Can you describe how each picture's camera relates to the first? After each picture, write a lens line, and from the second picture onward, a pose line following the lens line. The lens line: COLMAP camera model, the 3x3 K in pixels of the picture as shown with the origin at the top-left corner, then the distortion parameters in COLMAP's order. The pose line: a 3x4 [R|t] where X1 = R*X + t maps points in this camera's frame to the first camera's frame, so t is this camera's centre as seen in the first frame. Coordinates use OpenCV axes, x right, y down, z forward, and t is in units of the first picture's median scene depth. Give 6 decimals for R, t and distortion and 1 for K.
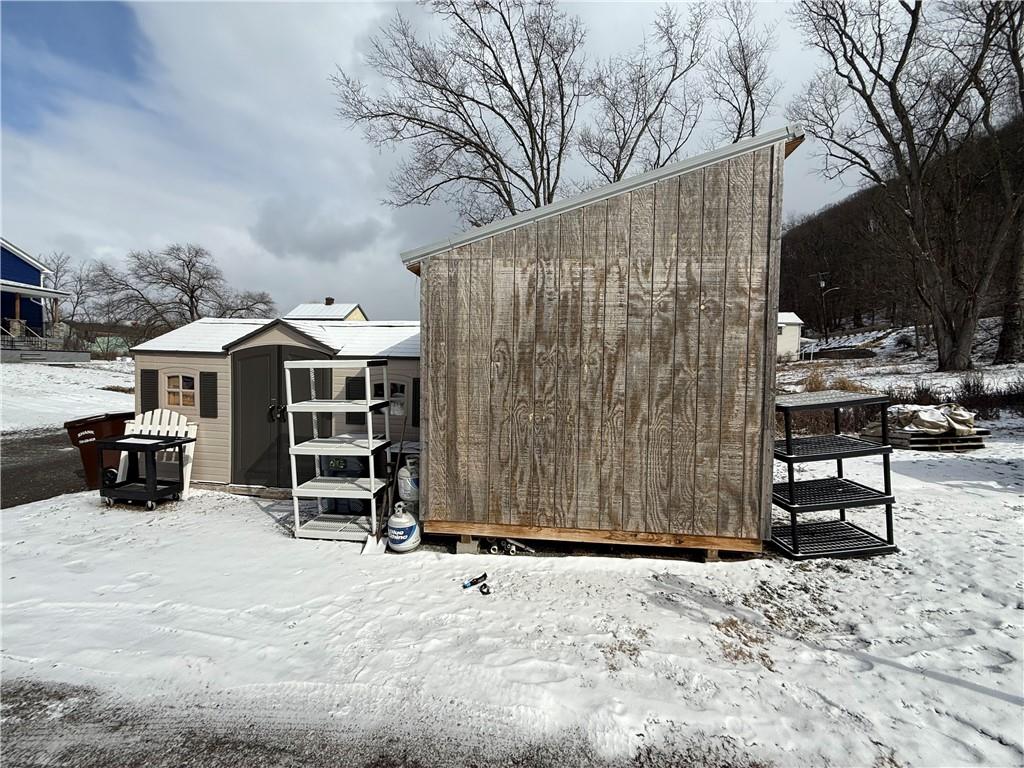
lens RADIAL K [[408.2, 0, 512.0], [0, 408.2, 384.0], [0, 0, 1]] dist [-0.001060, -0.000051]
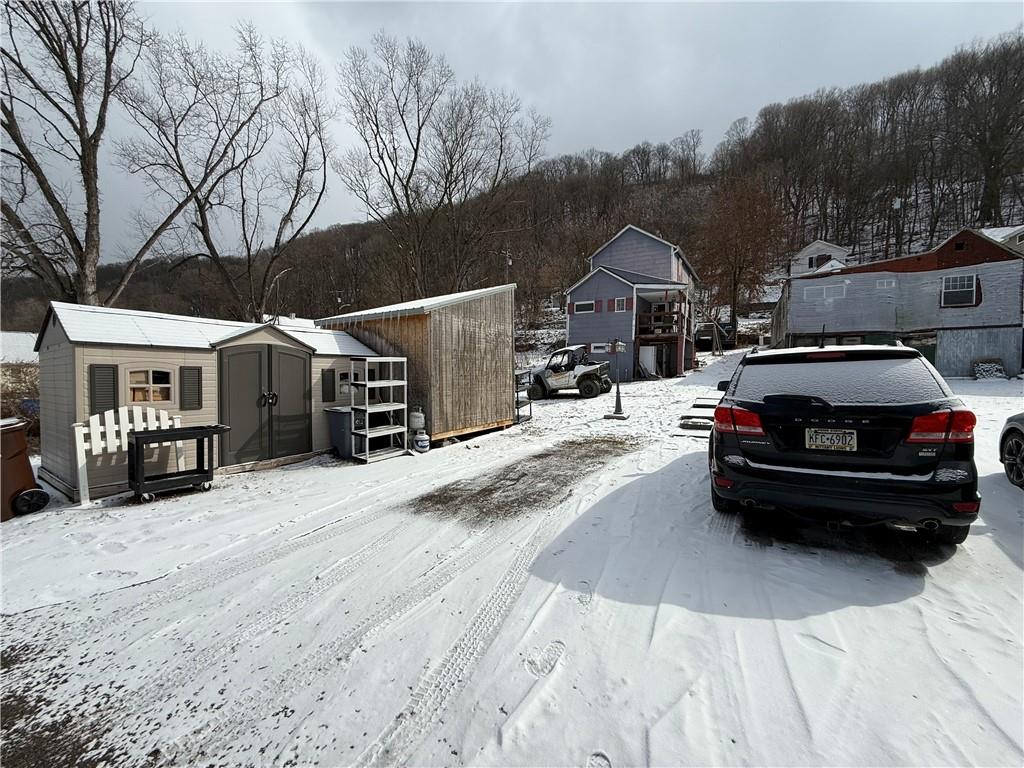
lens RADIAL K [[416.9, 0, 512.0], [0, 416.9, 384.0], [0, 0, 1]] dist [0.000872, 0.000191]
pose [[0.438256, -0.044022, 0.897771, -1.400320], [0.046995, 0.998556, 0.026023, 0.027494], [-0.897621, 0.030786, 0.439692, -0.226742]]
